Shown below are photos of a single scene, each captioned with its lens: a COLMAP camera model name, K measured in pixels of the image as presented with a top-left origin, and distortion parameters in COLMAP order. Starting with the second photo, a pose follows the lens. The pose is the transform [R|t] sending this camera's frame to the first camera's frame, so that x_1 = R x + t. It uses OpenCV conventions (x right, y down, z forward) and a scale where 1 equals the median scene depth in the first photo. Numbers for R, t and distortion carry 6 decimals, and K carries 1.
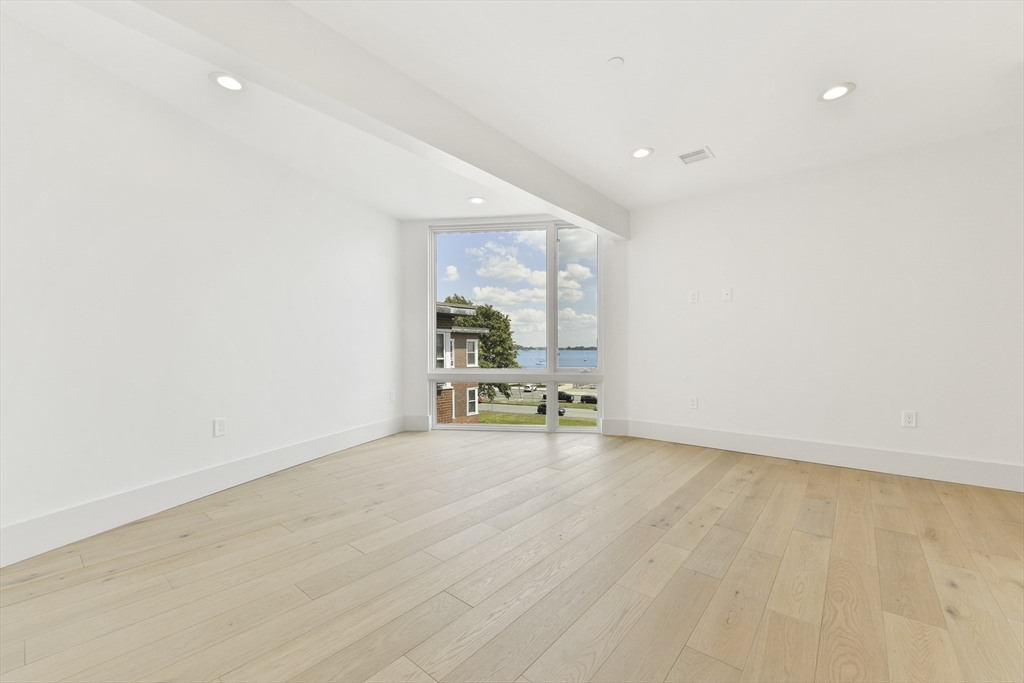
lens RADIAL K [[413.0, 0, 512.4], [0, 413.0, 340.3], [0, 0, 1]] dist [-0.009077, -0.001542]
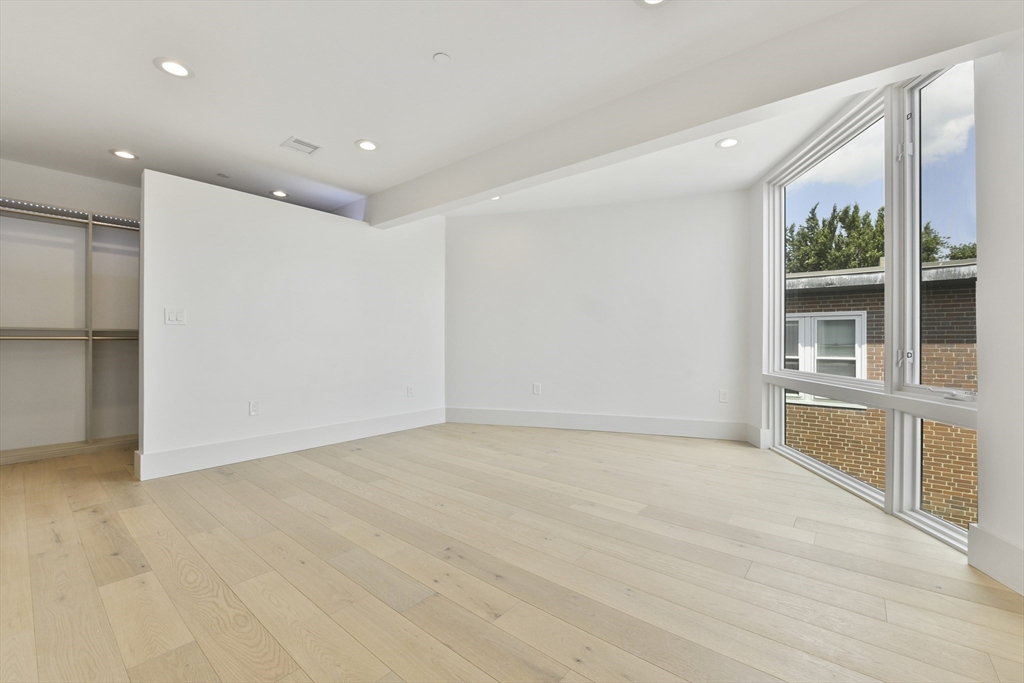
lens RADIAL K [[413.0, 0, 509.8], [0, 413.0, 339.4], [0, 0, 1]] dist [-0.009077, -0.001542]
pose [[0.009380, 0.001768, -0.999954, 1.070307], [0.016531, 0.999862, 0.001923, 0.010718], [0.999819, -0.016549, 0.009349, 1.002133]]
